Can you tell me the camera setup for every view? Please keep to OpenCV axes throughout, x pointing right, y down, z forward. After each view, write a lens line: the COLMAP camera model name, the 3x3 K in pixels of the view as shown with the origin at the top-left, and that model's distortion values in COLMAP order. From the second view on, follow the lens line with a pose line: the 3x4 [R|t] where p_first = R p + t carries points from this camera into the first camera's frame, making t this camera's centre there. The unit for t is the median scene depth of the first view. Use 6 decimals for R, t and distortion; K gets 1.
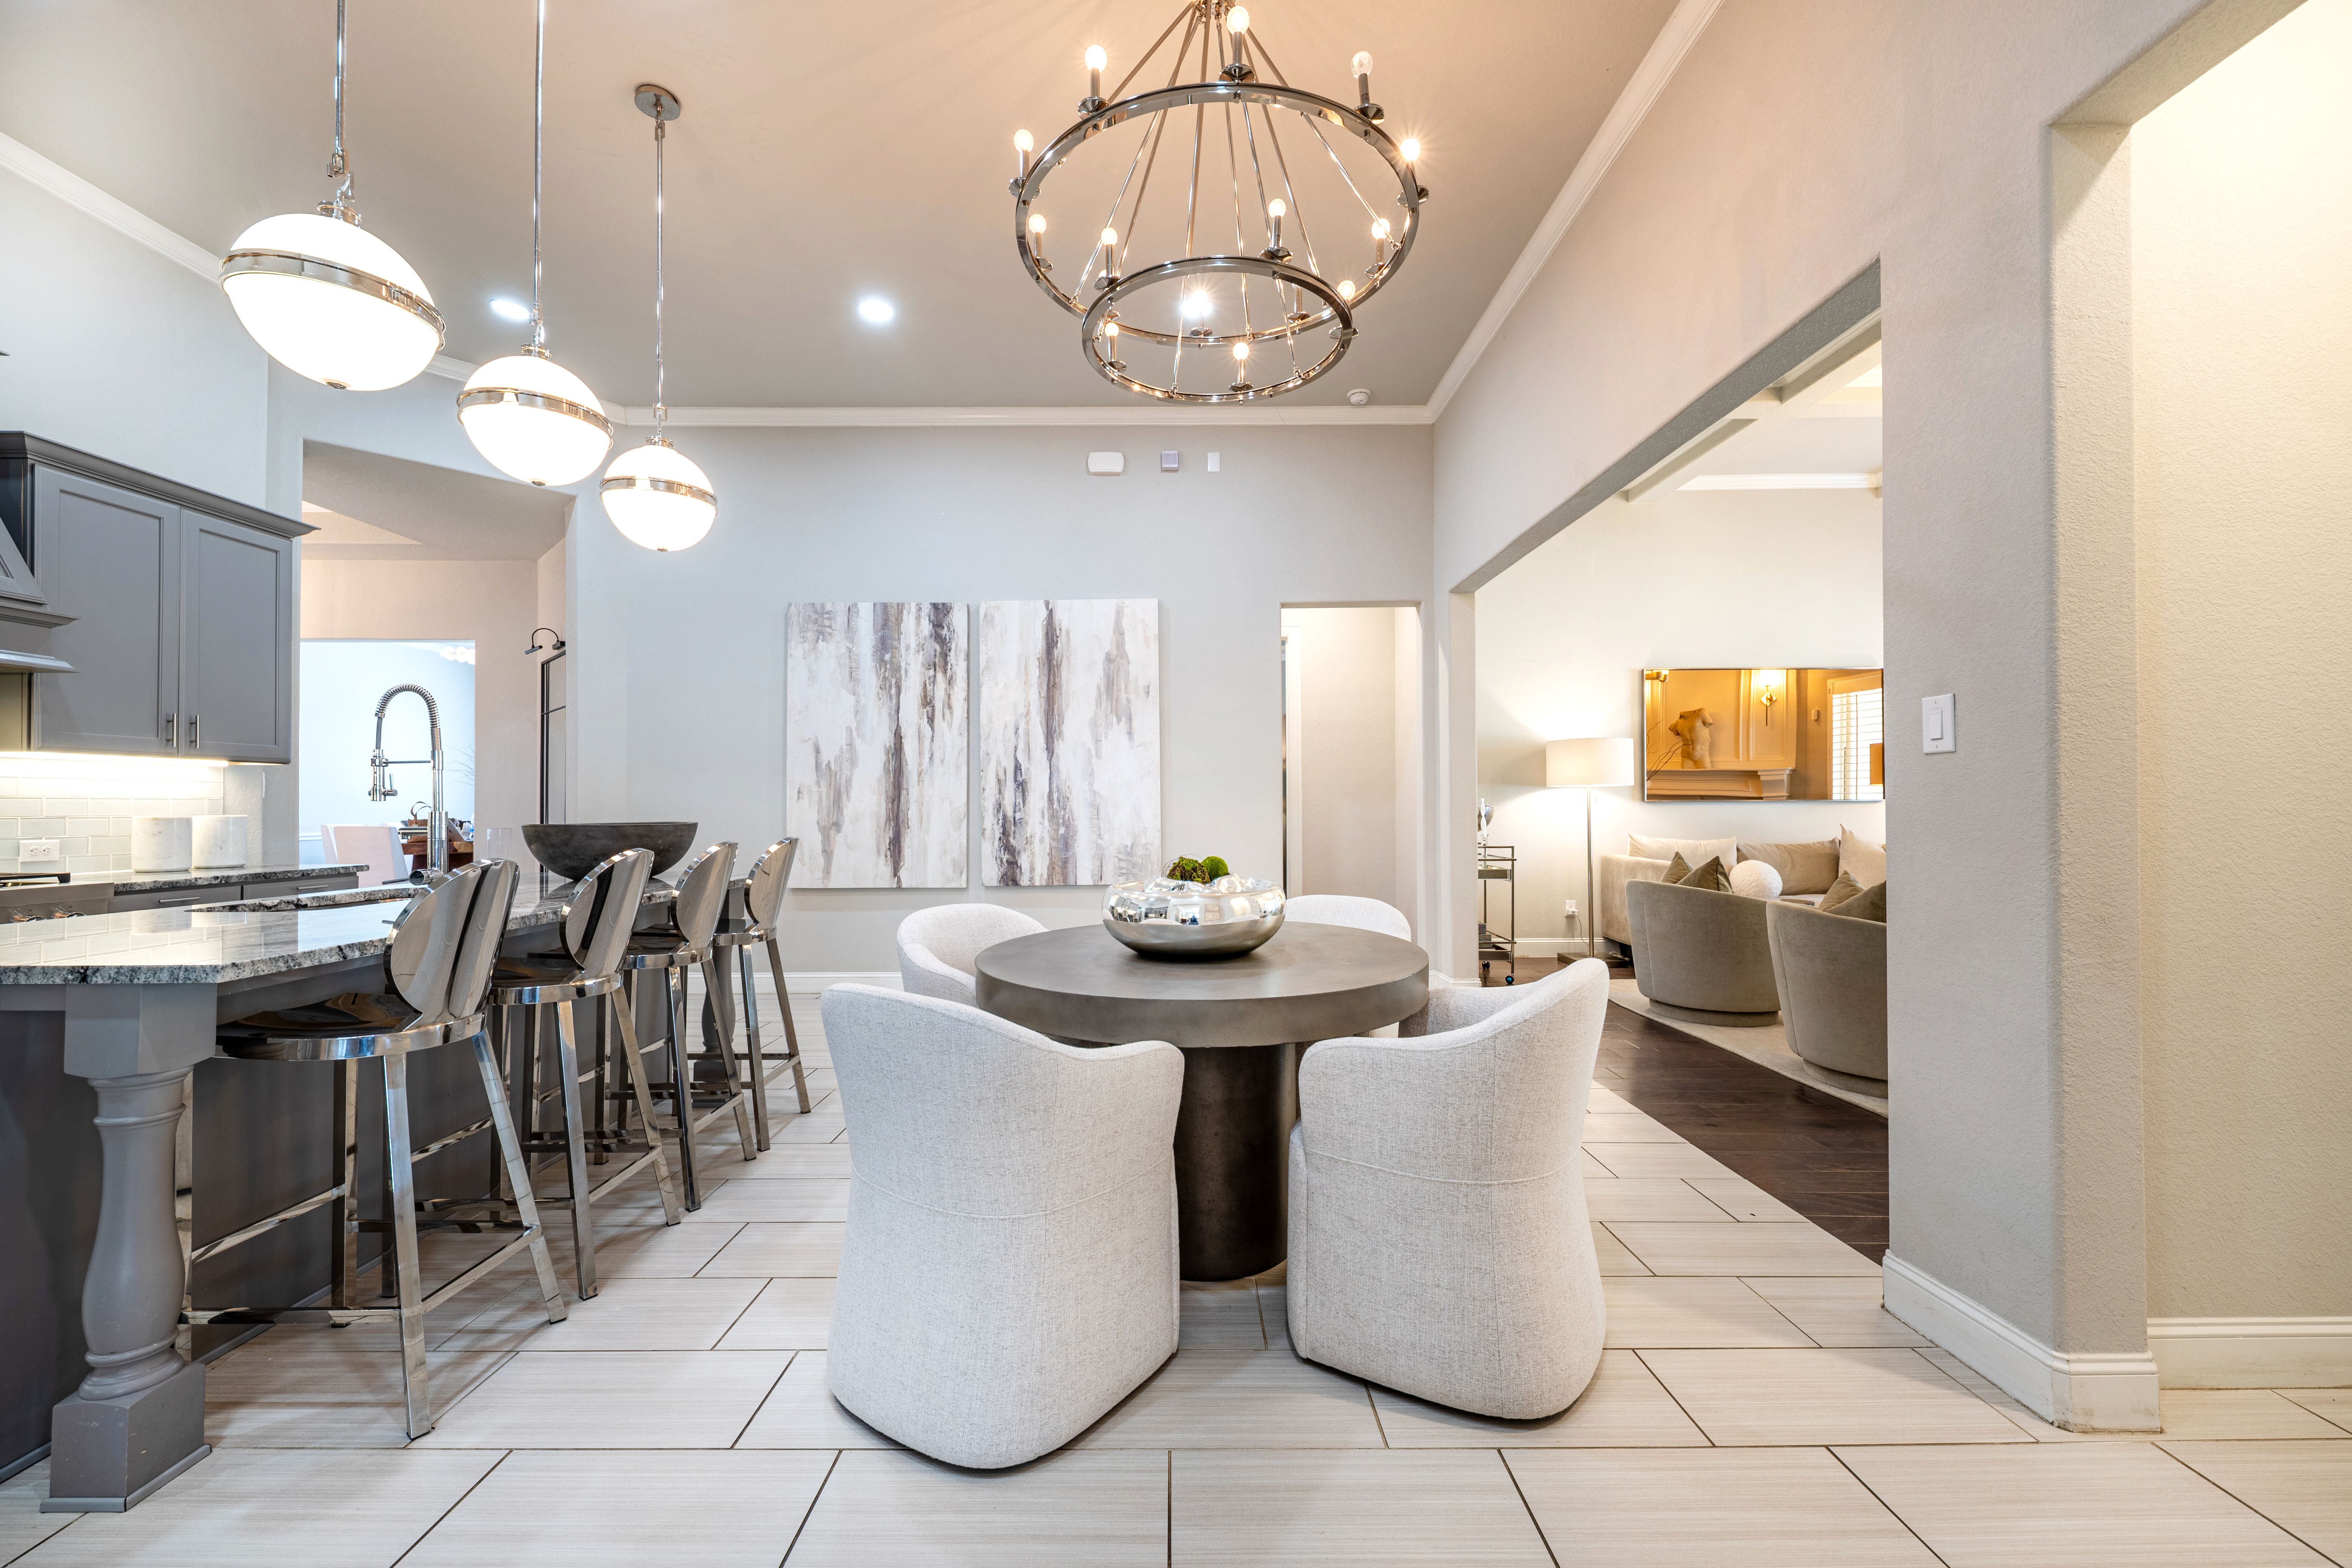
lens RADIAL K [[921.8, 0, 1163.4], [0, 921.8, 793.2], [0, 0, 1]] dist [0.017741, 0.000470]
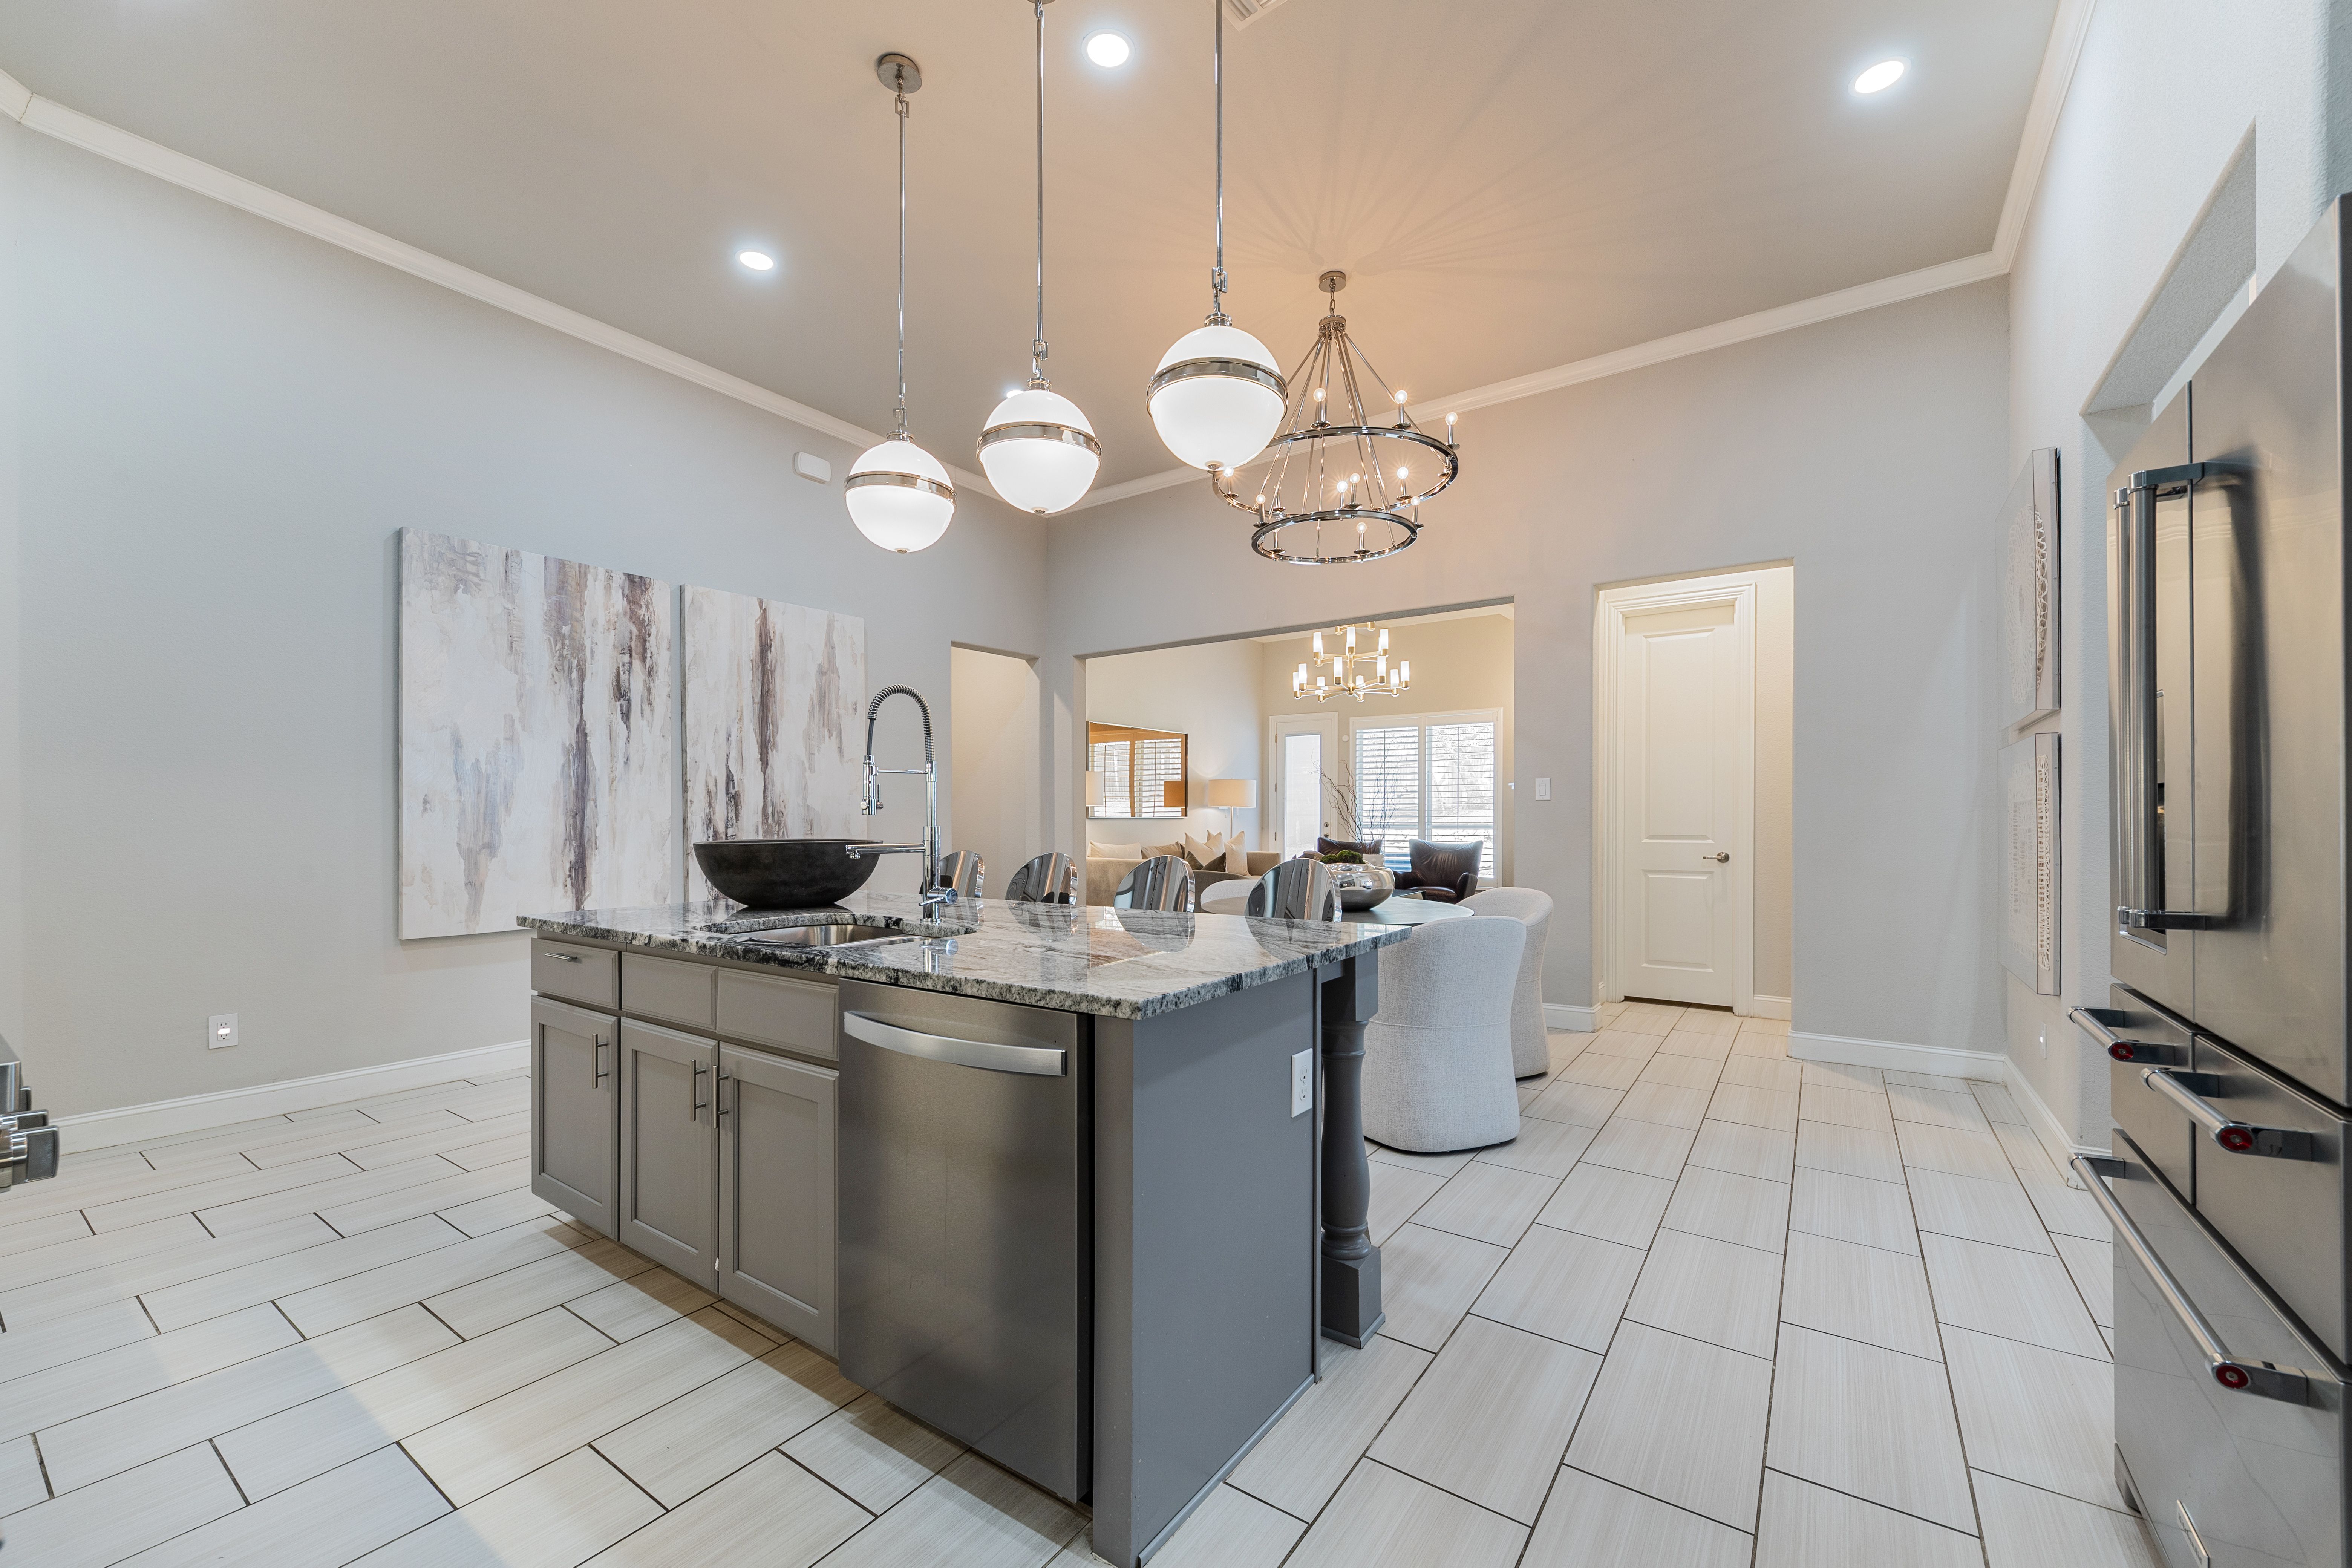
lens RADIAL K [[921.8, 0, 1179.4], [0, 921.8, 828.3], [0, 0, 1]] dist [0.017741, 0.000470]
pose [[0.571307, -0.005699, 0.820717, -0.648874], [-0.010406, 0.999845, 0.014186, 0.003318], [-0.820671, -0.016645, 0.571159, 0.123592]]
